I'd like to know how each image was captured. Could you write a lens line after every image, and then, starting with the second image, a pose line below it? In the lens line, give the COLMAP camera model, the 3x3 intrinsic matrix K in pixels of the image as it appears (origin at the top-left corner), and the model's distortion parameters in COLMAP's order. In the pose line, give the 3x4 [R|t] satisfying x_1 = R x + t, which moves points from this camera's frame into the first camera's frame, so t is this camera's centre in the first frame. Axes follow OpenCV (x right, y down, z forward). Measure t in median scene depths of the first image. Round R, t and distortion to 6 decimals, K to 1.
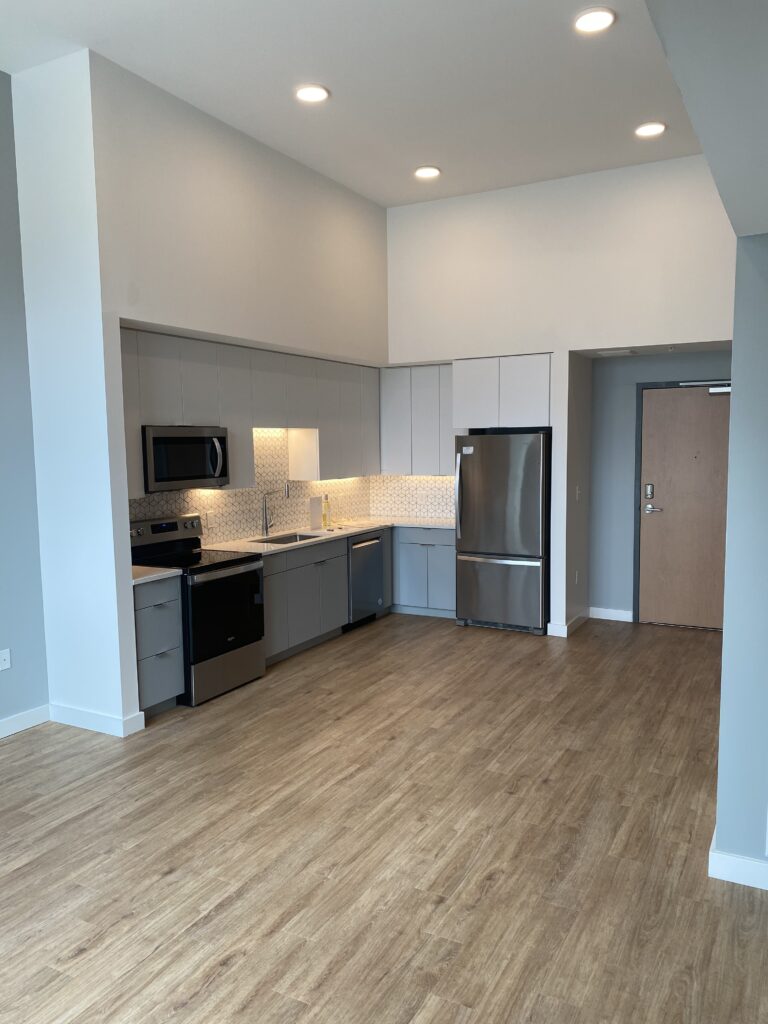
lens RADIAL K [[778.0, 0, 382.7], [0, 778.0, 513.1], [0, 0, 1]] dist [0.007845, -0.025653]
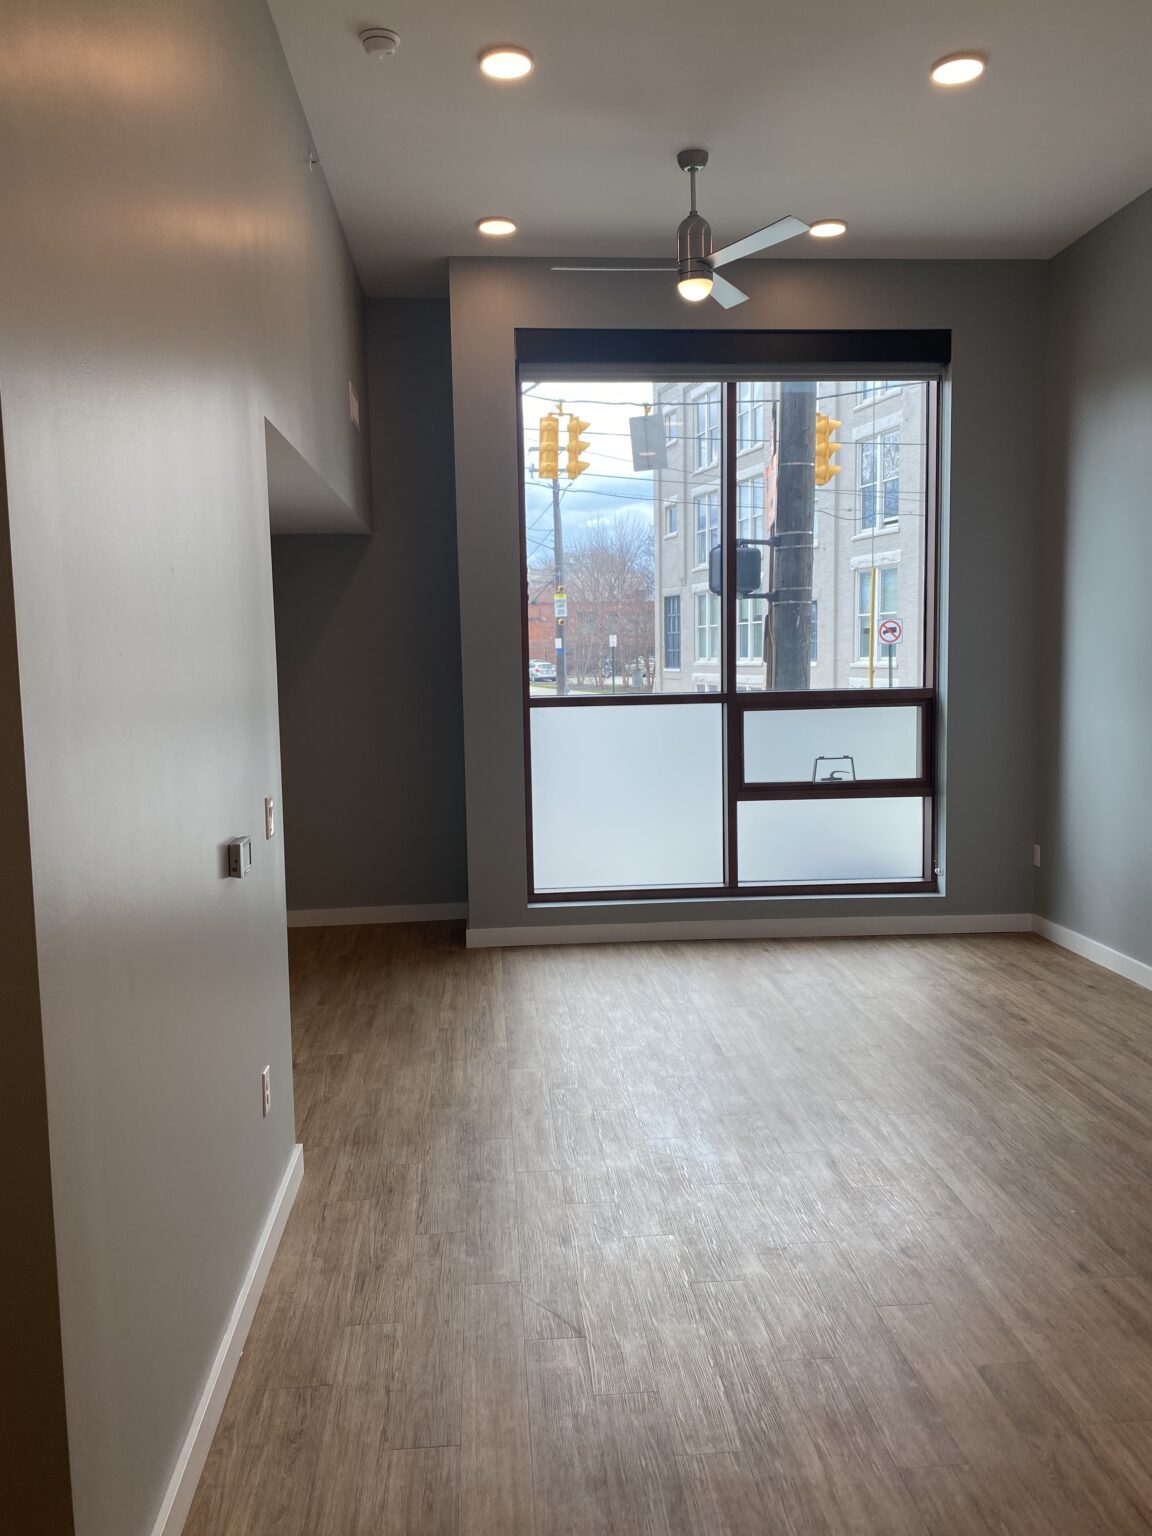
lens RADIAL K [[1166.9, 0, 574.0], [0, 1166.9, 769.7], [0, 0, 1]] dist [0.007845, -0.025653]
pose [[-0.838535, 0.080634, -0.538849, 0.669436], [-0.026181, 0.981883, 0.187673, -0.164293], [0.544219, 0.171478, -0.821231, 1.732526]]
